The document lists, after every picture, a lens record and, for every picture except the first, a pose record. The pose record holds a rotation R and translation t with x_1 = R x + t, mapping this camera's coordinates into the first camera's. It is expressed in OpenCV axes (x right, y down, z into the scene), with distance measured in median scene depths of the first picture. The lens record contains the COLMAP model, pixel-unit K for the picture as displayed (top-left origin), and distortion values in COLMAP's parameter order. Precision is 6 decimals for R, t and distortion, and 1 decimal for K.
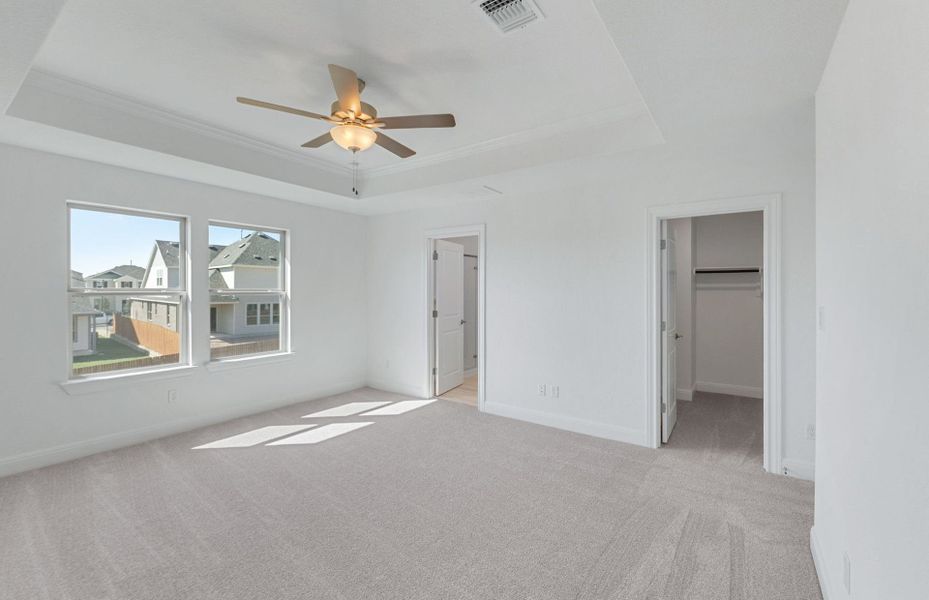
lens RADIAL K [[389.2, 0, 471.3], [0, 389.2, 293.6], [0, 0, 1]] dist [-0.003495, -0.000680]
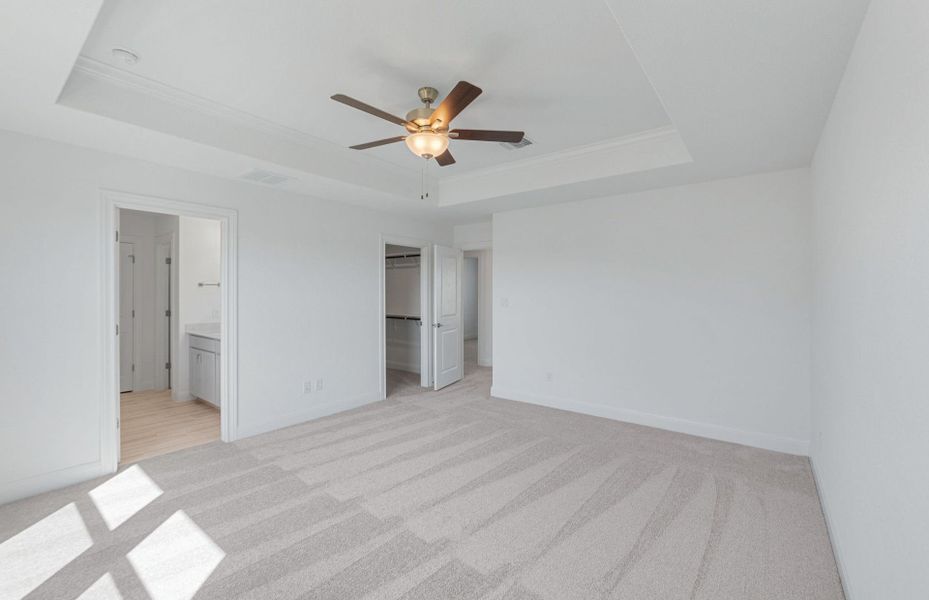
lens RADIAL K [[402.9, 0, 465.0], [0, 402.9, 284.3], [0, 0, 1]] dist [-0.000913, 0.000027]
pose [[0.045133, 0.010216, 0.998929, -1.087535], [0.011549, 0.999876, -0.010748, -0.011648], [-0.998914, 0.012021, 0.045009, 0.657284]]
